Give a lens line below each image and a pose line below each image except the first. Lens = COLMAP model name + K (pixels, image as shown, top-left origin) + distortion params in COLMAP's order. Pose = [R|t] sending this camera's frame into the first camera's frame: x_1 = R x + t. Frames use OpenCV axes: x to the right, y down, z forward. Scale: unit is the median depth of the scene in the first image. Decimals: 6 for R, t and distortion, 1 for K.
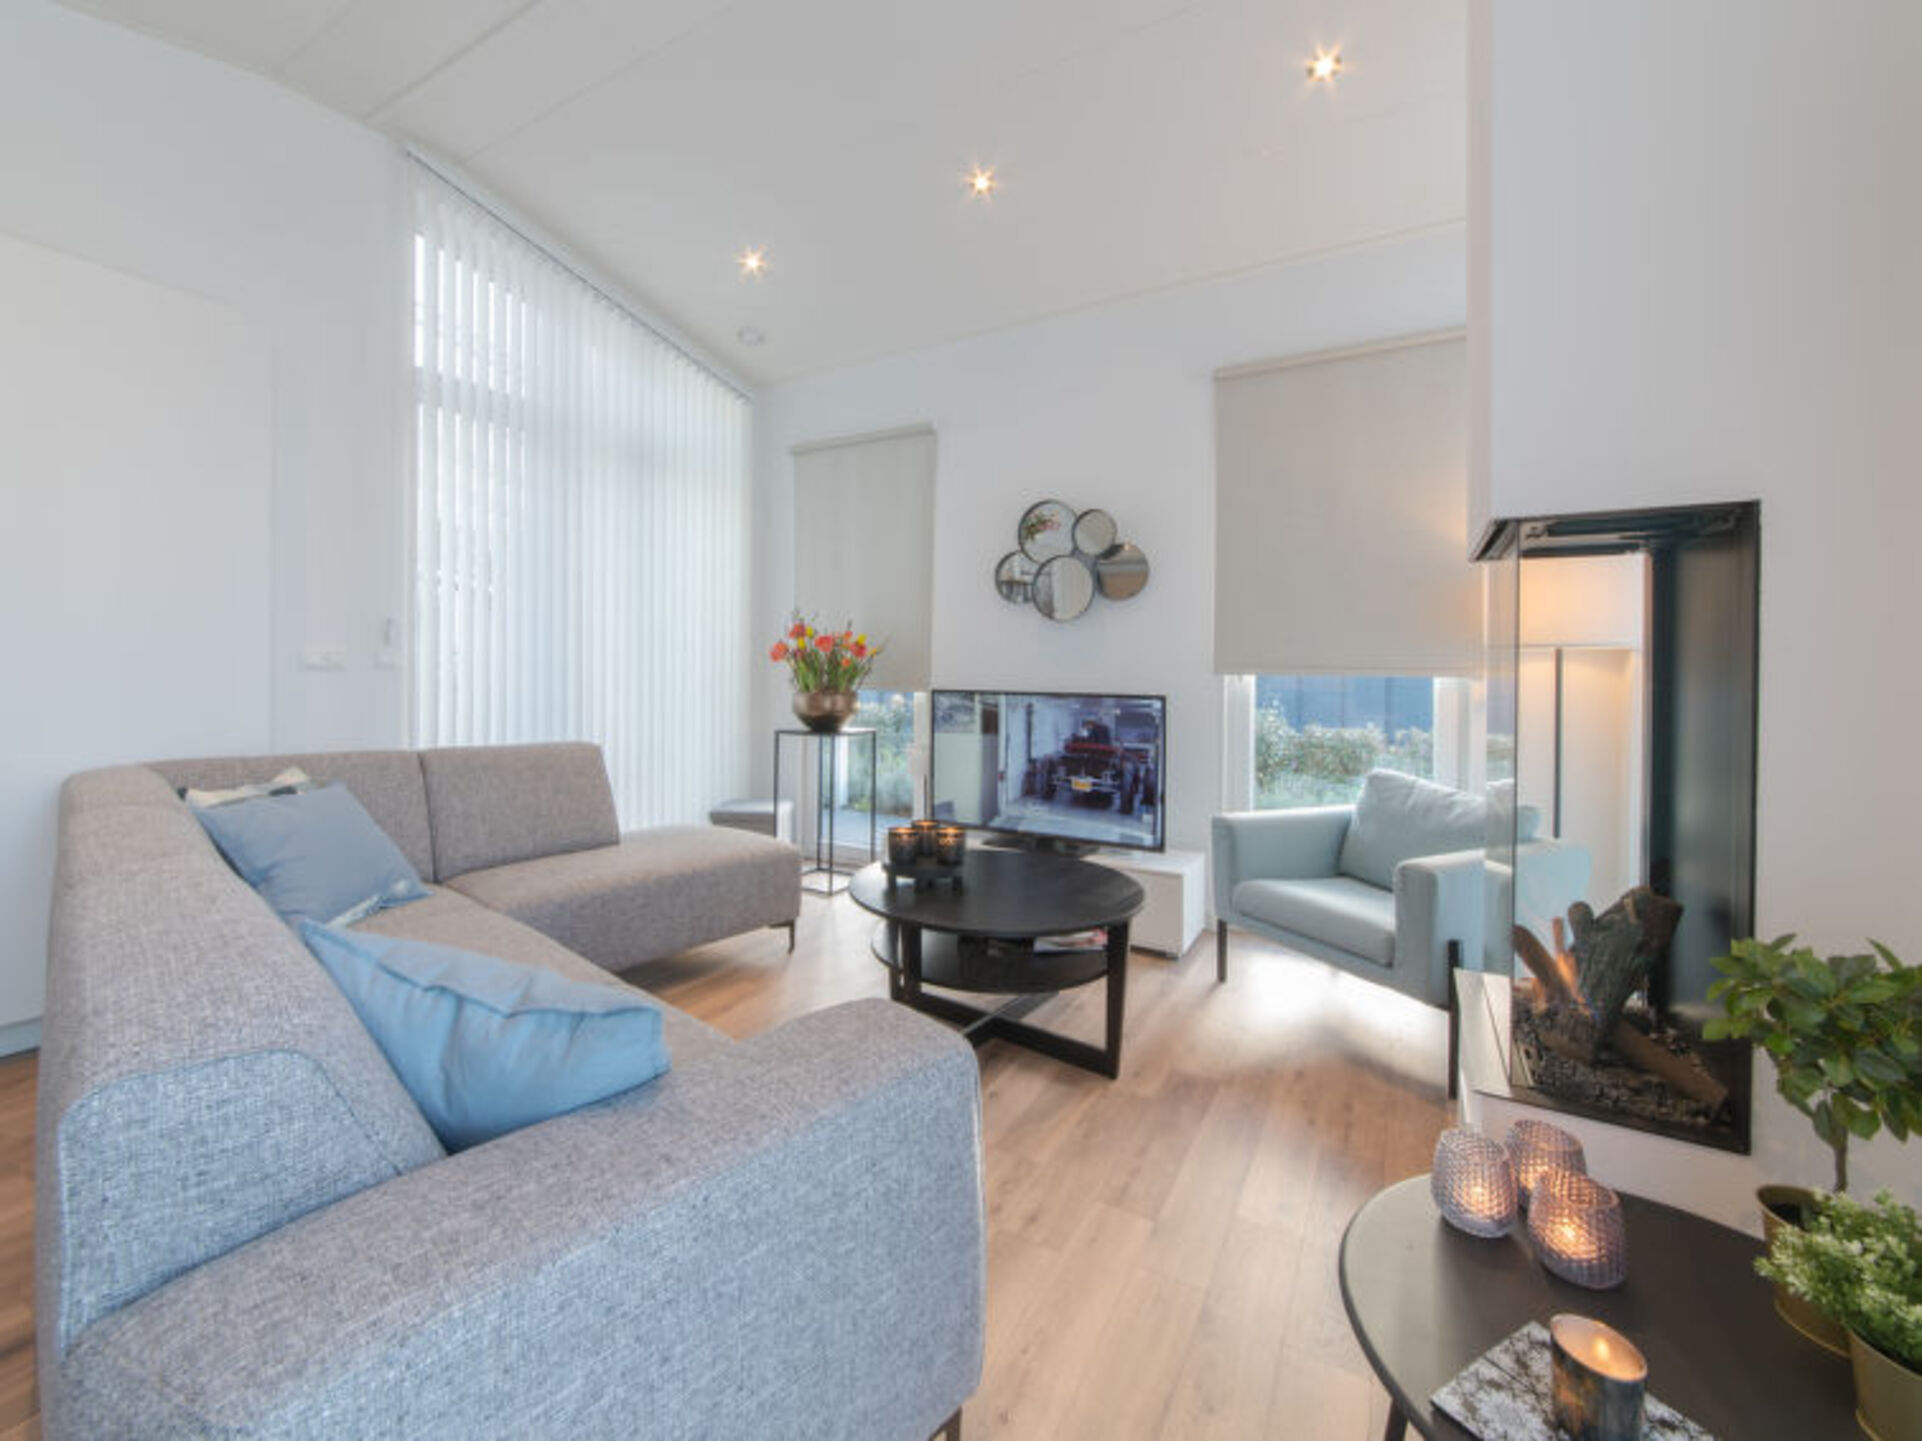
lens RADIAL K [[849.2, 0, 952.1], [0, 849.2, 680.7], [0, 0, 1]] dist [0.000024, 0.000135]
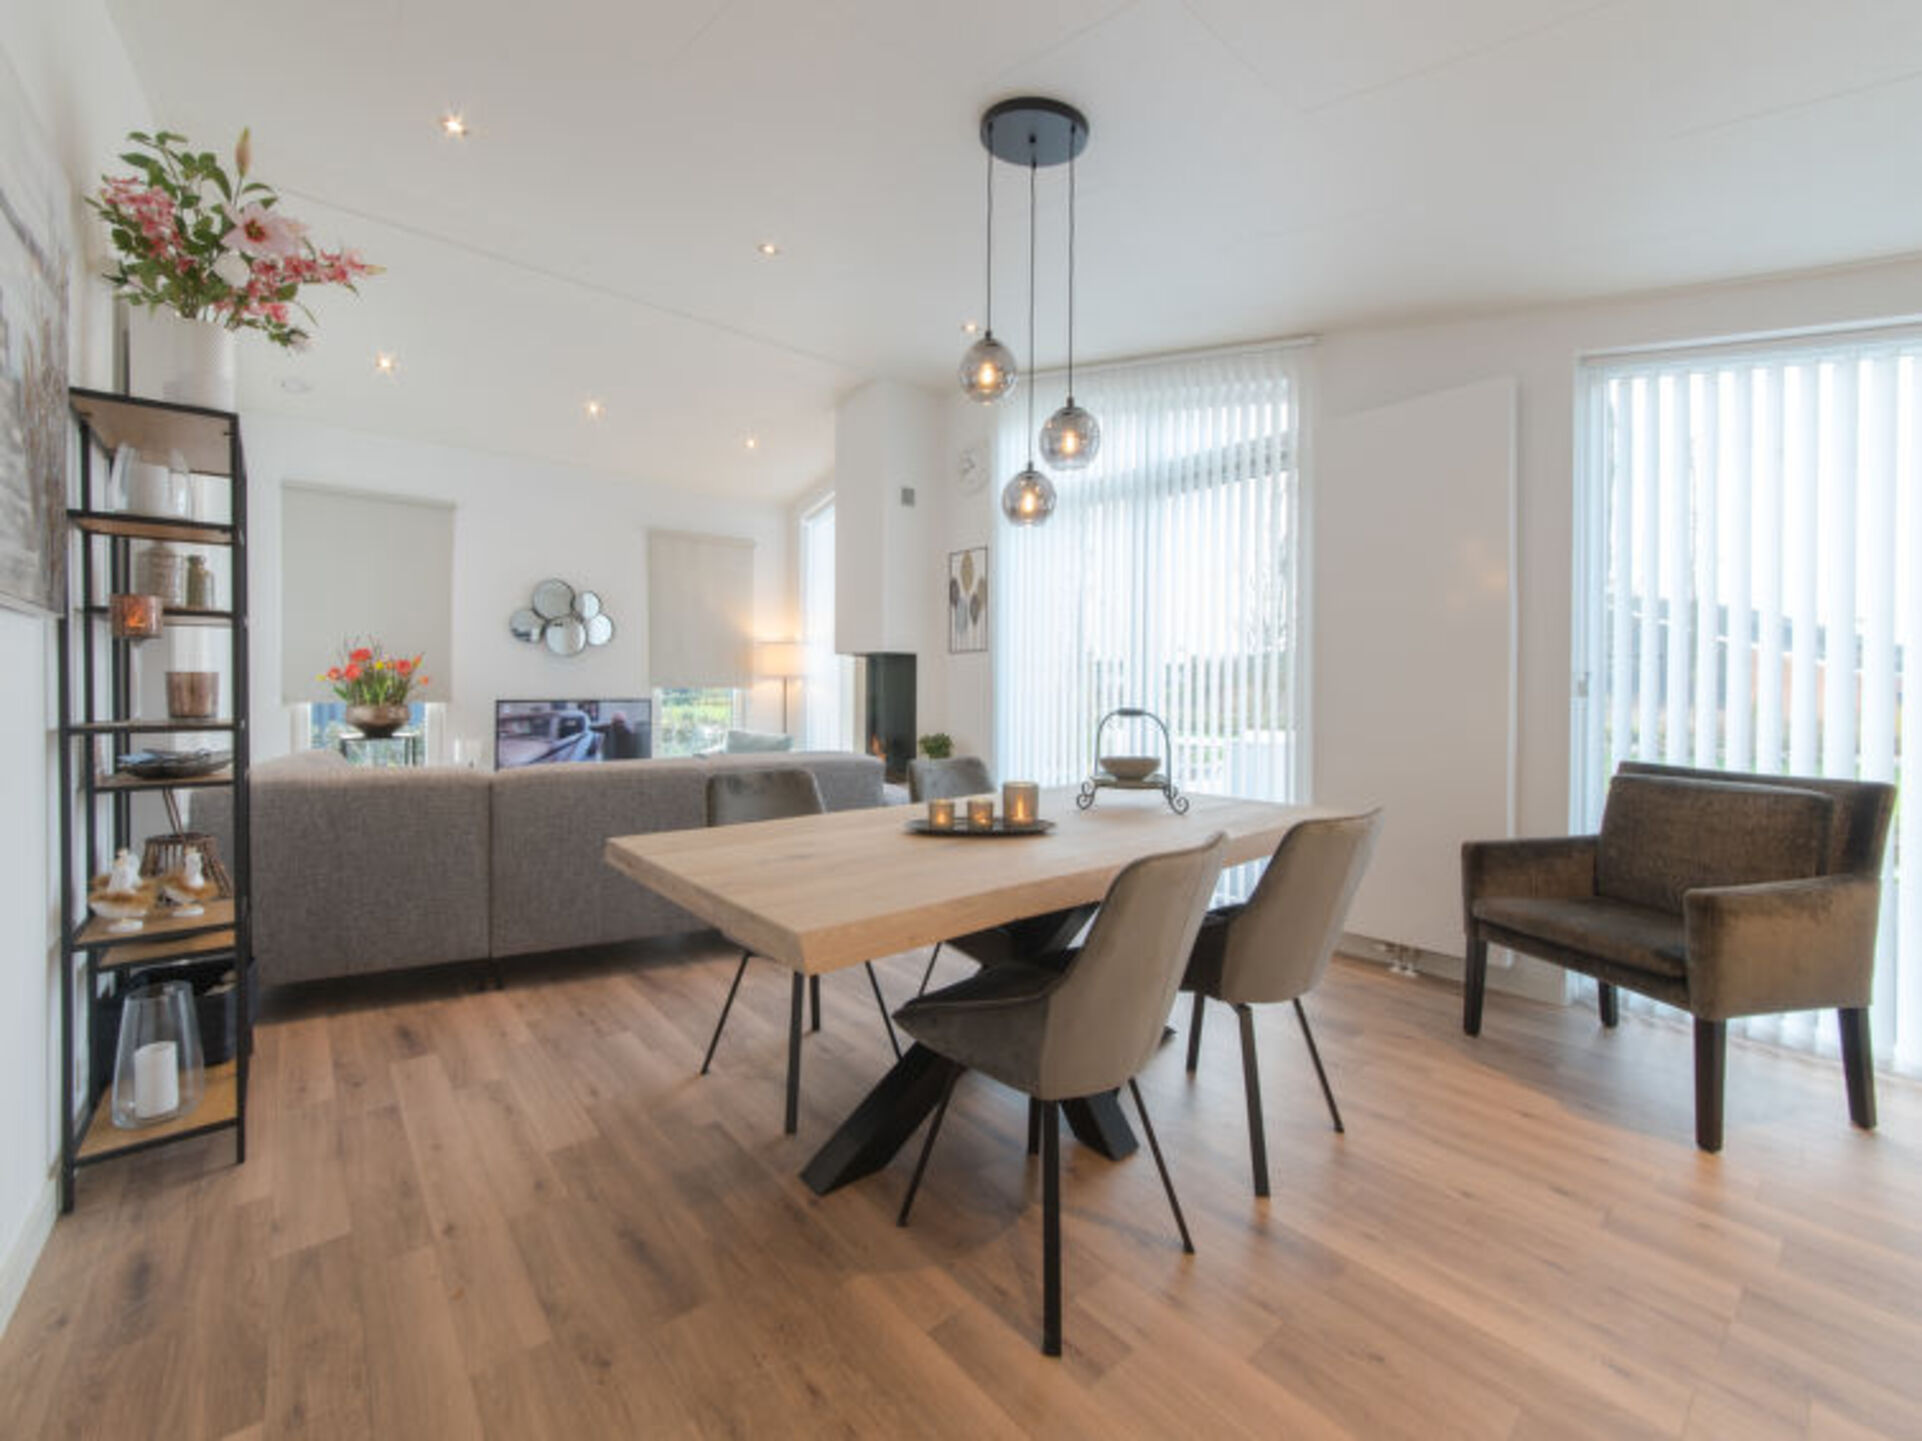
lens RADIAL K [[849.2, 0, 952.1], [0, 849.2, 680.7], [0, 0, 1]] dist [0.000024, 0.000135]
pose [[0.296463, -0.005121, 0.955031, -1.097372], [0.000183, 0.999986, 0.005305, -0.028348], [-0.955044, -0.001398, 0.296460, -0.158270]]
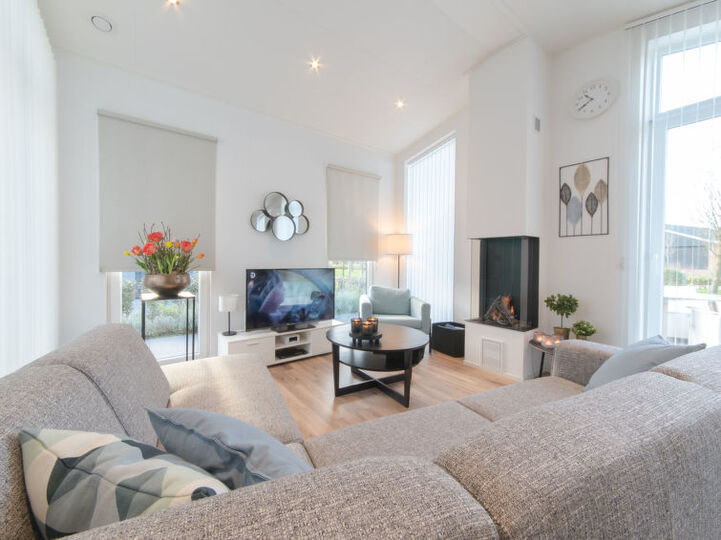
lens RADIAL K [[309.9, 0, 359.1], [0, 309.9, 260.5], [0, 0, 1]] dist [-0.000760, -0.000040]
pose [[0.334660, -0.013741, 0.942239, -0.620406], [-0.000907, 0.999889, 0.014904, -0.022222], [-0.942338, -0.005842, 0.334611, 0.439020]]
